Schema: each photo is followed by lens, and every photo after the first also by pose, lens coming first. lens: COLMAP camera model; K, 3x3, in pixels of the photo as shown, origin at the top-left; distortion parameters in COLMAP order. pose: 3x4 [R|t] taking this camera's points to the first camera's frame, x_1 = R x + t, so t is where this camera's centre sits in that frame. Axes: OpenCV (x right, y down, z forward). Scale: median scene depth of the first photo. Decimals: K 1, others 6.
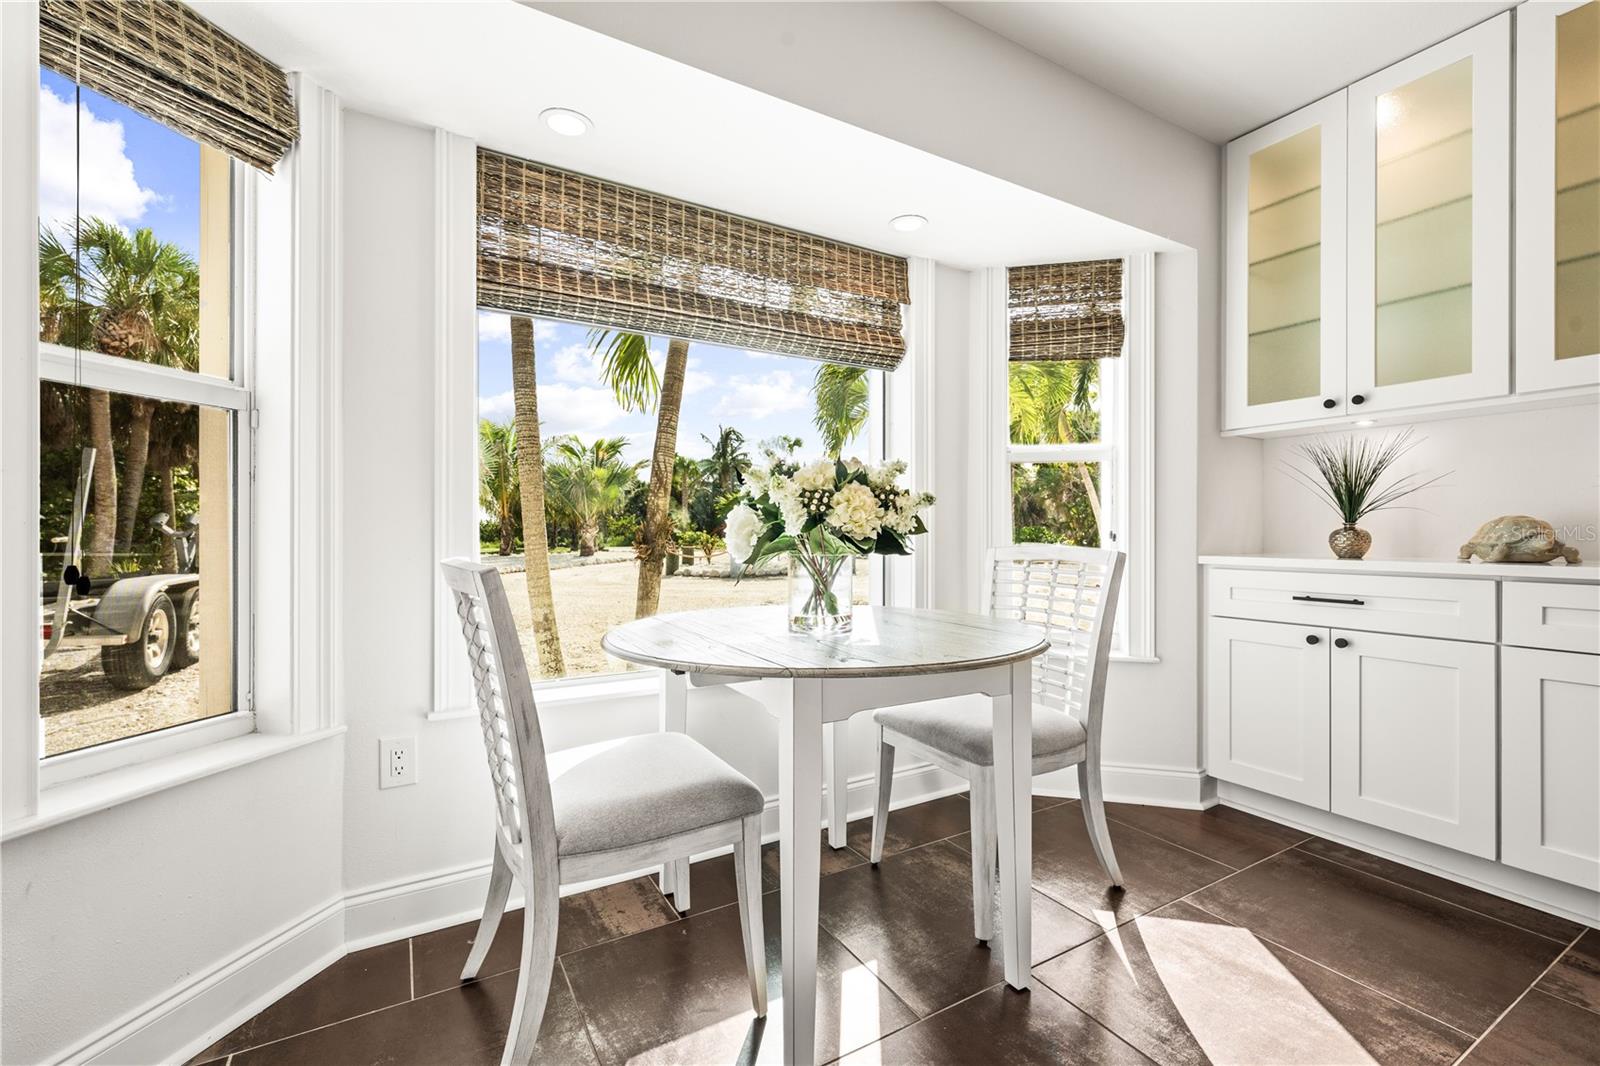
lens RADIAL K [[696.9, 0, 807.1], [0, 696.9, 530.0], [0, 0, 1]] dist [-0.002023, -0.000159]
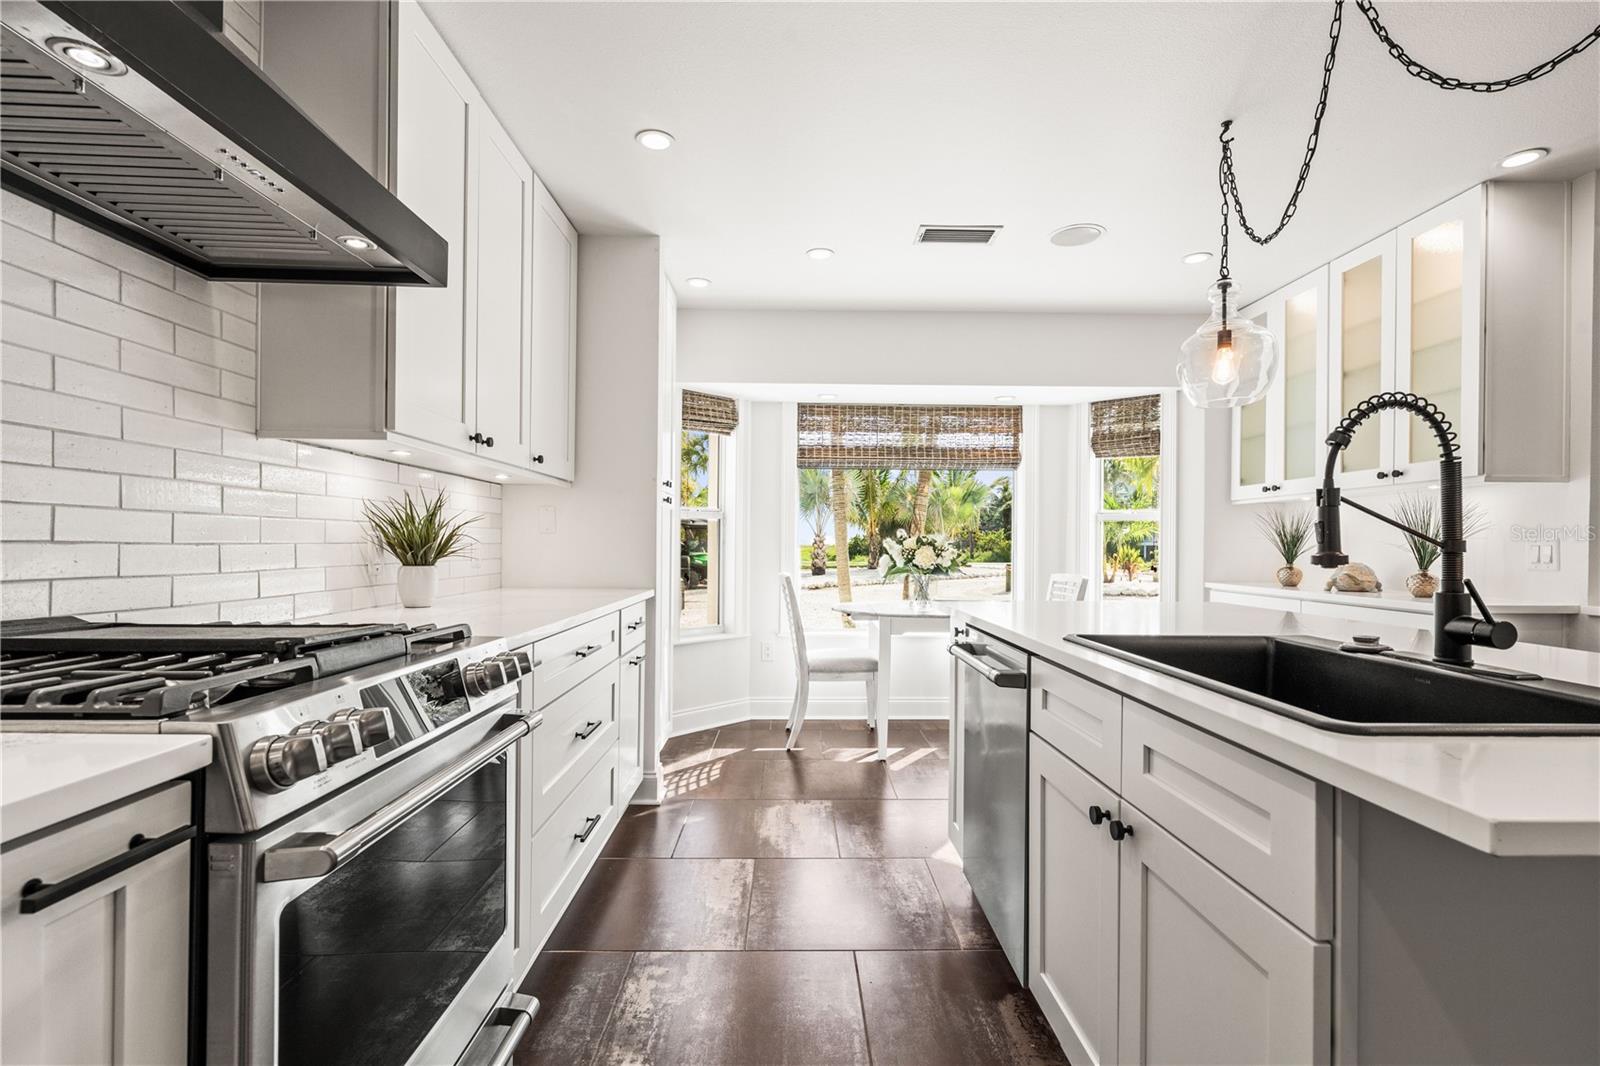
lens RADIAL K [[774.6, 0, 800.0], [0, 774.6, 533.0], [0, 0, 1]] dist [0.002639, 0.000172]
pose [[0.865834, -0.000568, -0.500331, 0.809549], [-0.005549, 0.999927, -0.010737, -0.062922], [0.500301, 0.012073, 0.865767, -1.216187]]
